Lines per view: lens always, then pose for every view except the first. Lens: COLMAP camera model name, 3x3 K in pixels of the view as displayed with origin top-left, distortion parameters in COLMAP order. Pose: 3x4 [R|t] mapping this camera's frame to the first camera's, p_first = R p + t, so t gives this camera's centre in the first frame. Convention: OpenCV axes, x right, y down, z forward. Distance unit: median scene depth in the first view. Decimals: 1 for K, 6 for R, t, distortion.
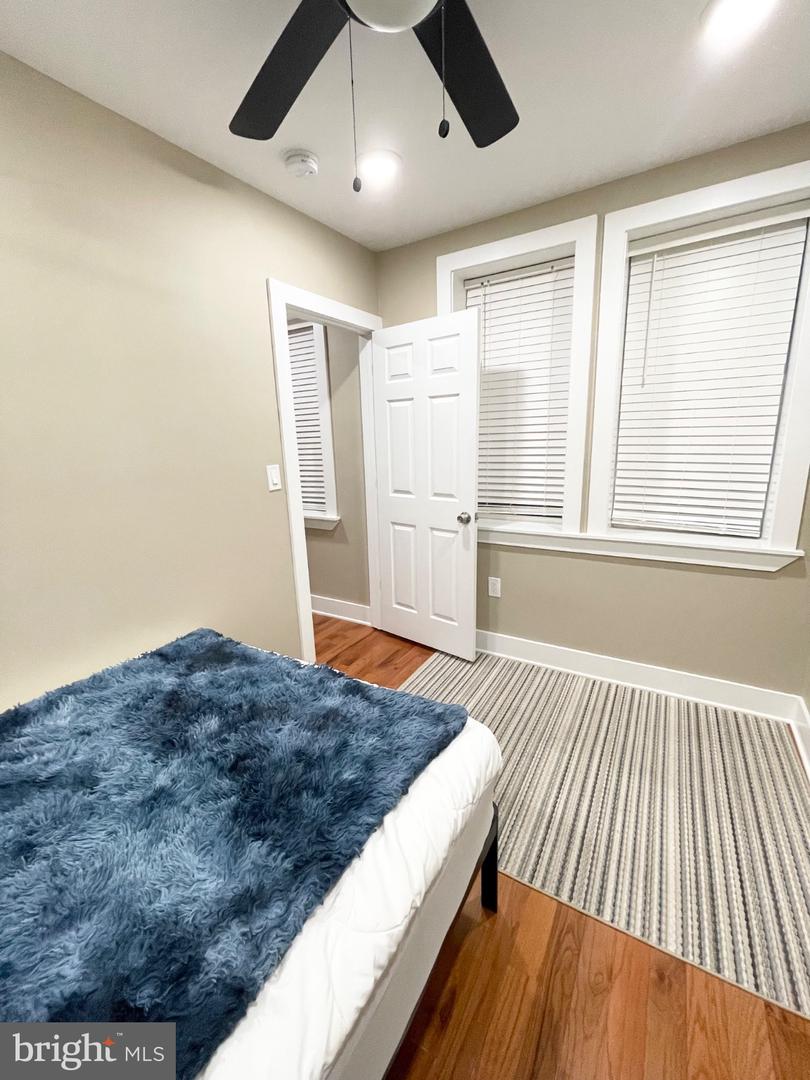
lens RADIAL K [[436.9, 0, 409.2], [0, 436.9, 537.4], [0, 0, 1]] dist [-0.000260, 0.000174]
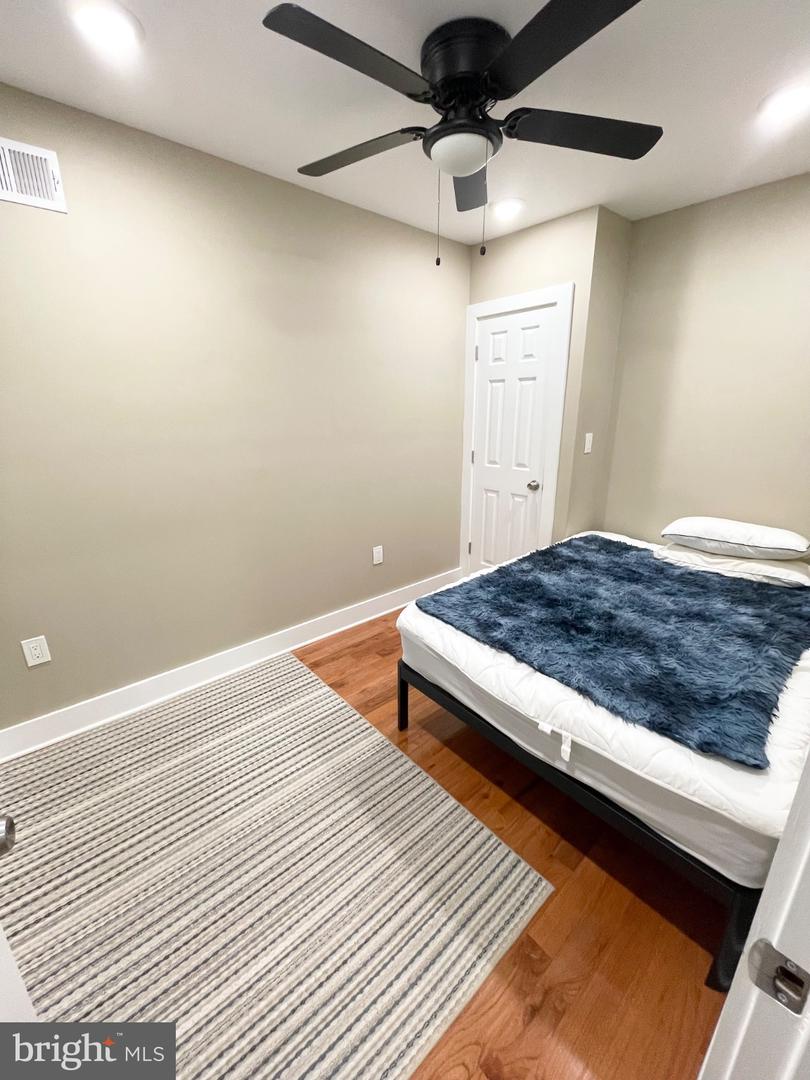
lens RADIAL K [[436.9, 0, 405.6], [0, 436.9, 535.4], [0, 0, 1]] dist [-0.000260, 0.000174]
pose [[-0.952682, -0.050456, 0.299753, -0.279677], [0.106951, 0.867433, 0.485924, -0.545478], [-0.284534, 0.494989, -0.820991, 2.094462]]
